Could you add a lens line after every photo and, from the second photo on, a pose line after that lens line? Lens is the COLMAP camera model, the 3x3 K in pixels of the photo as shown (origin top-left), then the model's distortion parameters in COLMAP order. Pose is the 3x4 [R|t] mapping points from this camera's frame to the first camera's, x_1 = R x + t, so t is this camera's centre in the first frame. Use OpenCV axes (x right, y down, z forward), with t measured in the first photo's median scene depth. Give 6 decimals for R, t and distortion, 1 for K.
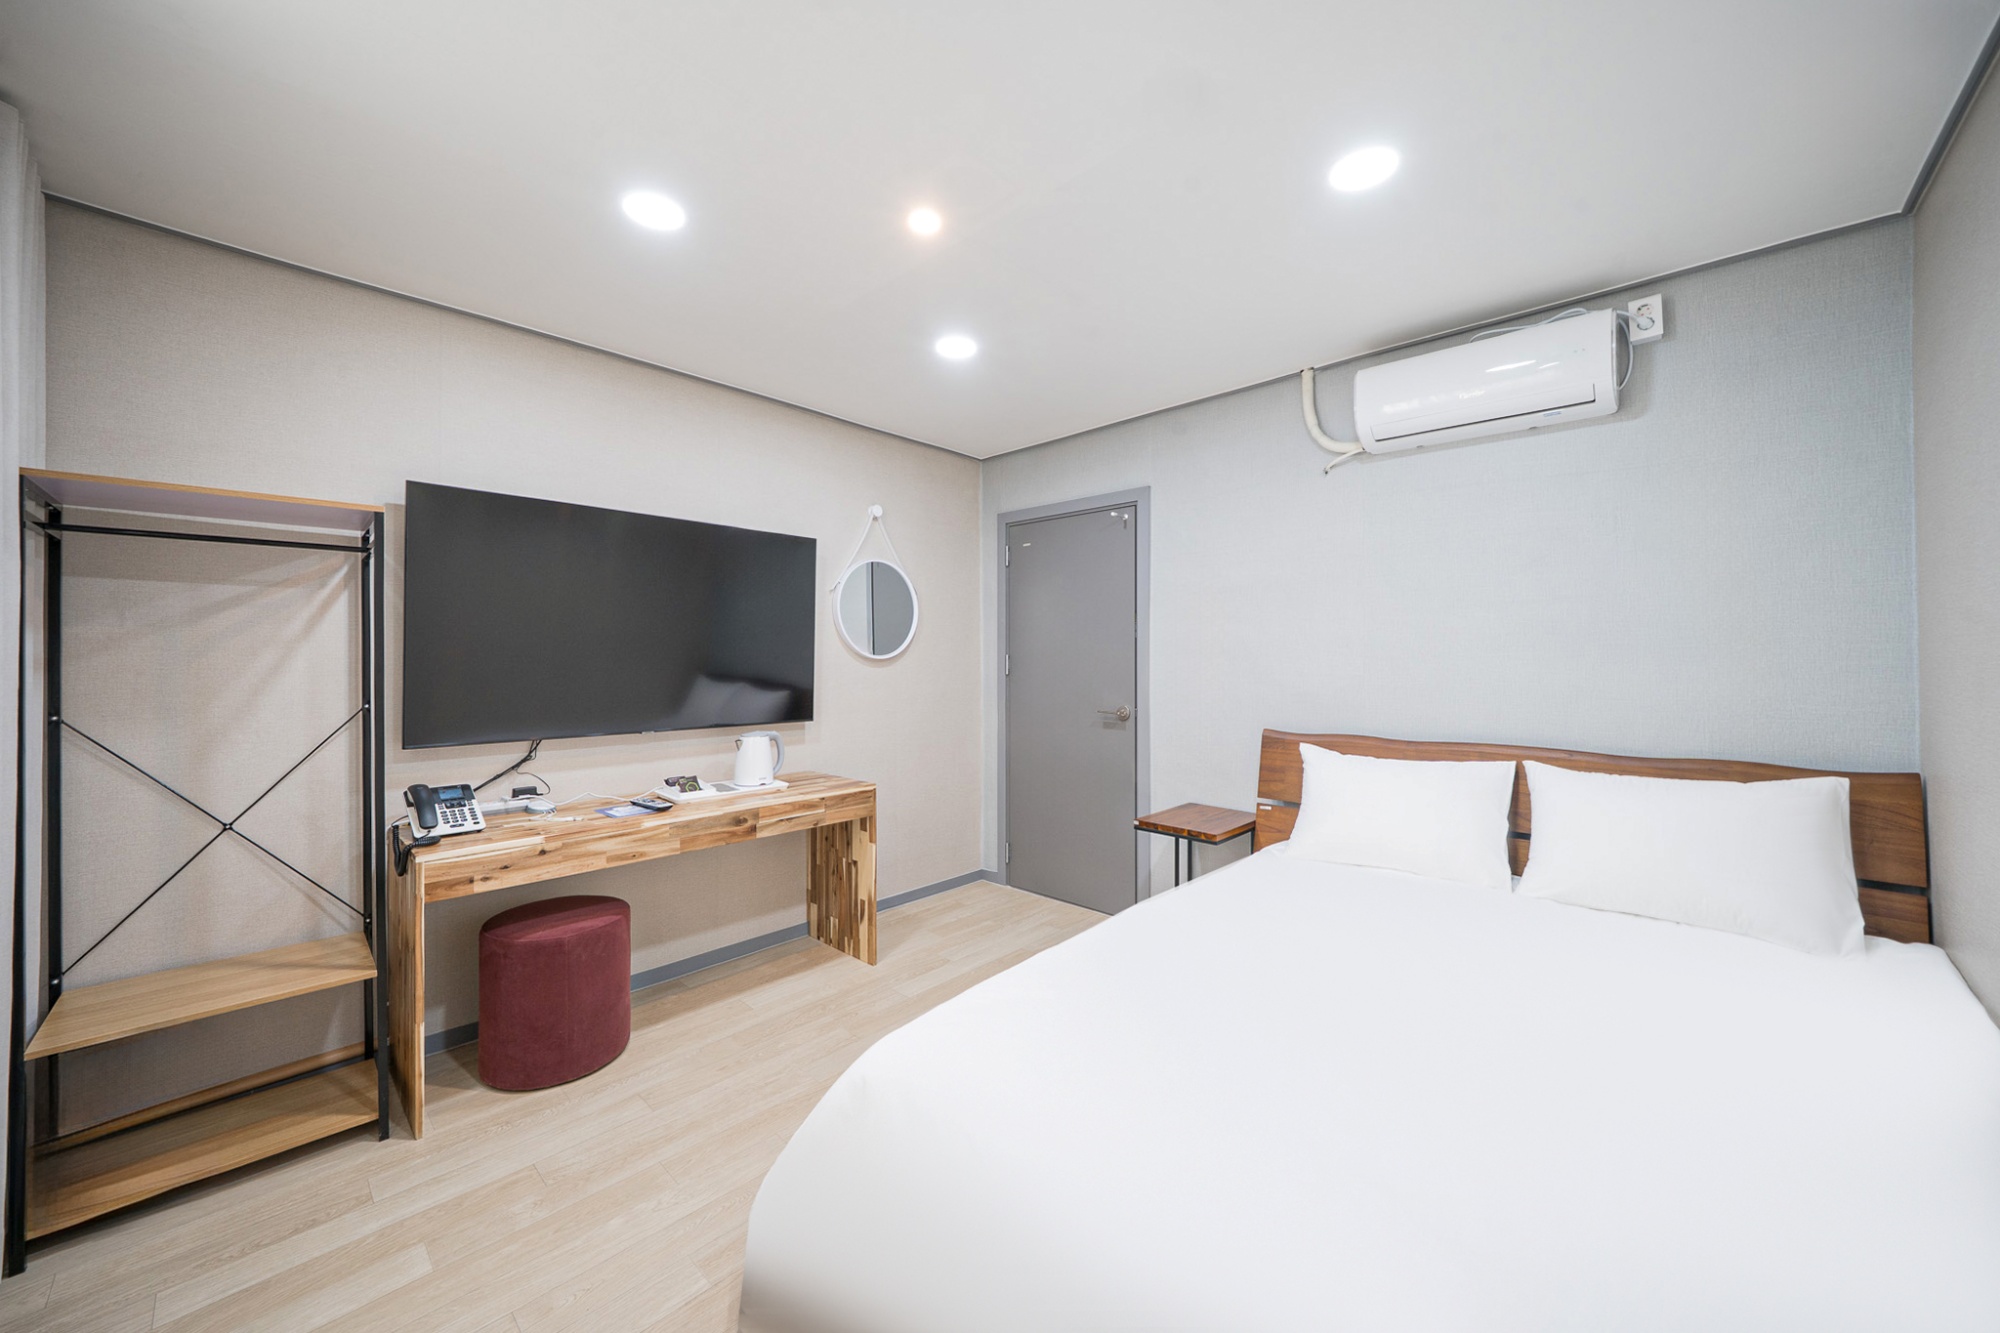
lens RADIAL K [[721.7, 0, 998.9], [0, 721.7, 656.6], [0, 0, 1]] dist [0.000325, 0.000006]
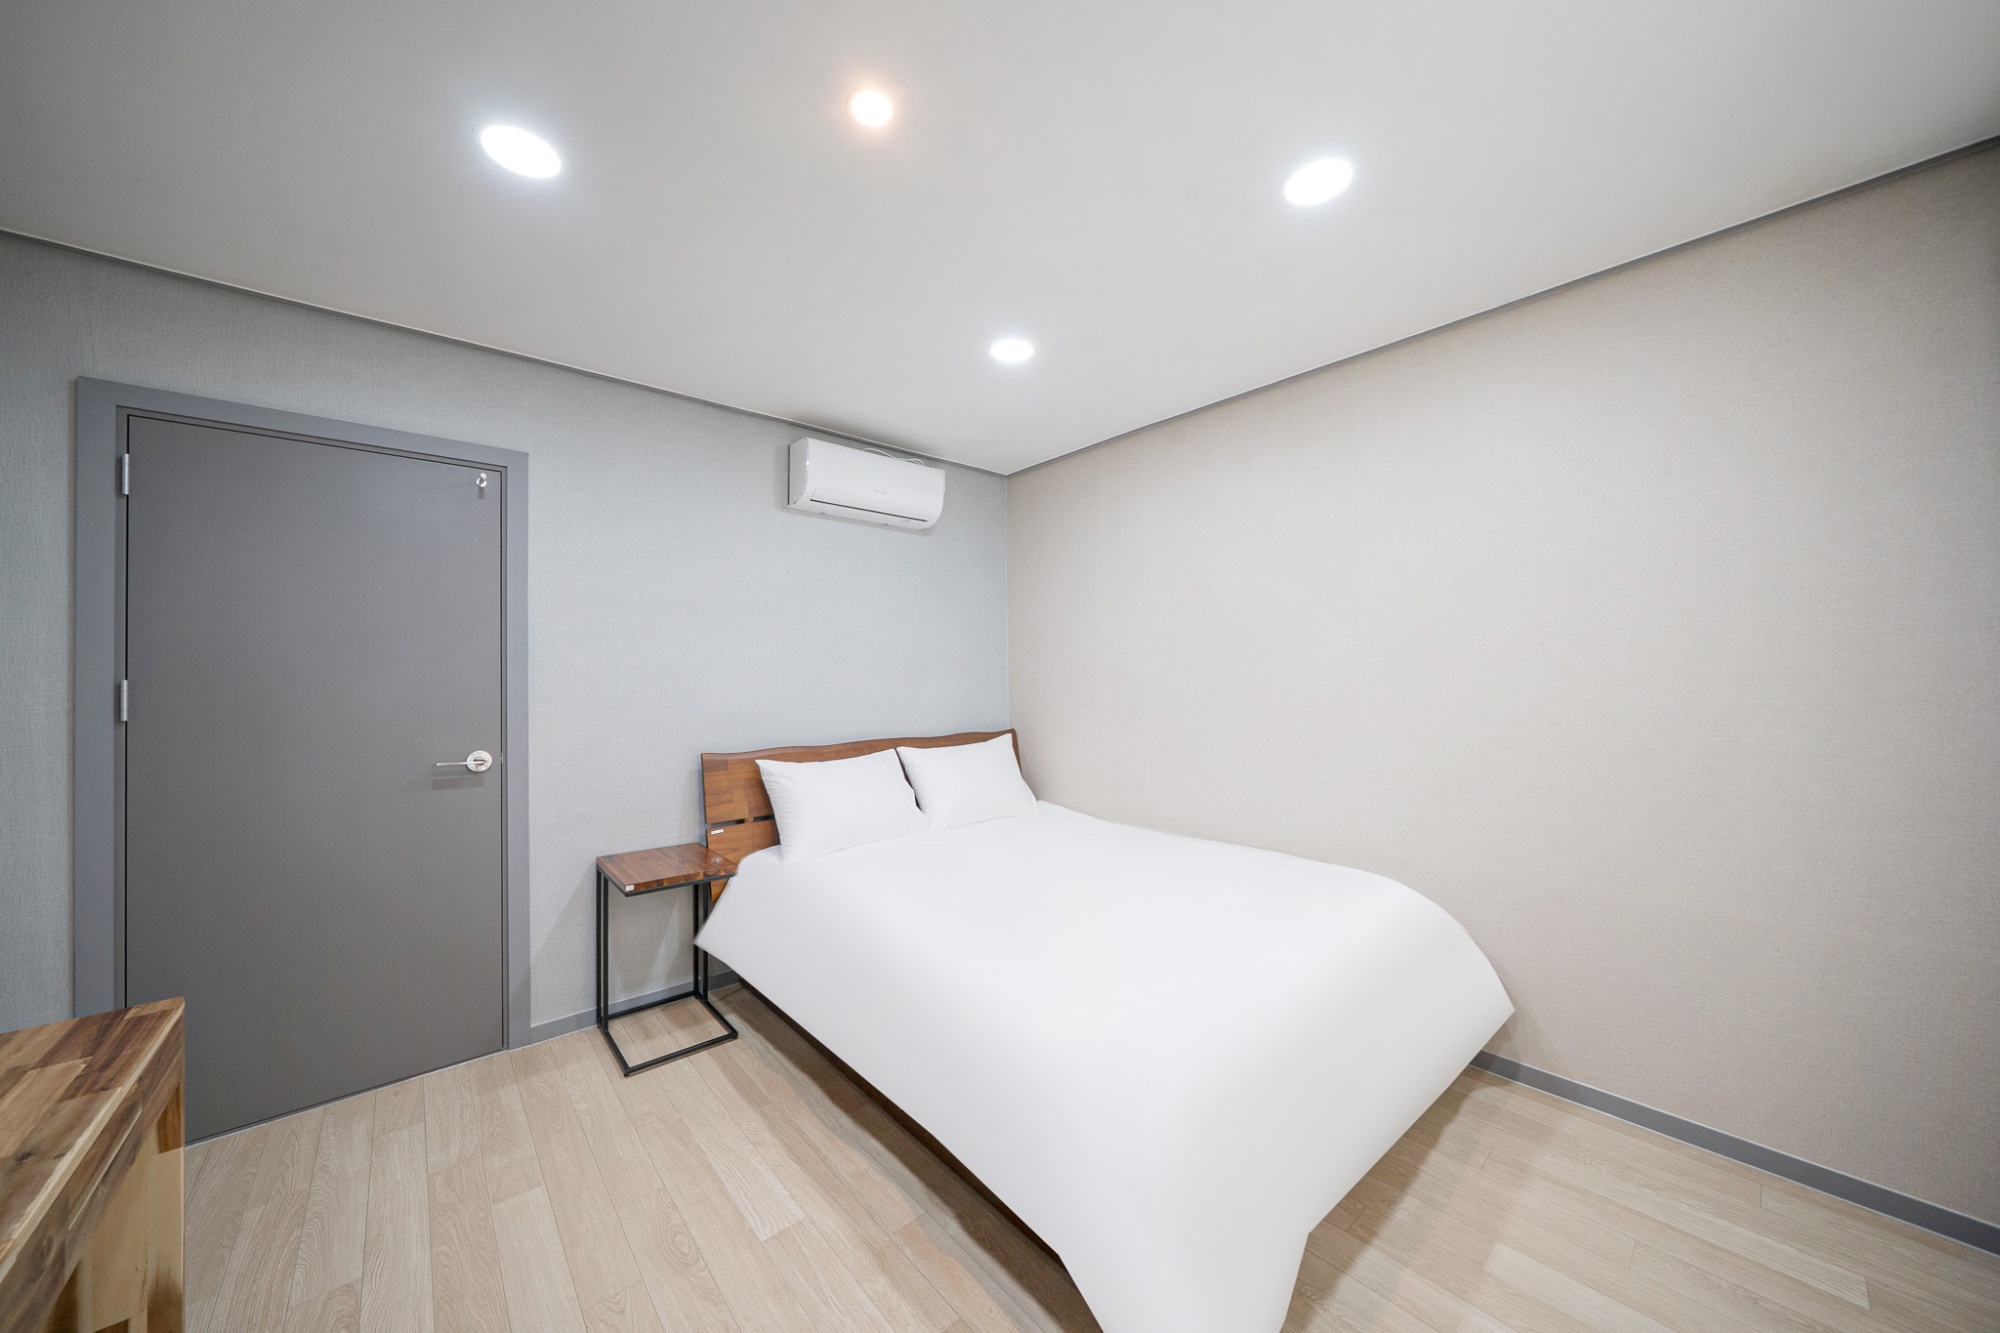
lens RADIAL K [[686.1, 0, 999.8], [0, 686.1, 671.1], [0, 0, 1]] dist [-0.000290, -0.000037]
pose [[0.101995, 0.012853, 0.994702, -0.531221], [0.012350, 0.999823, -0.014186, 0.007802], [-0.994708, 0.013731, 0.101819, 0.520663]]
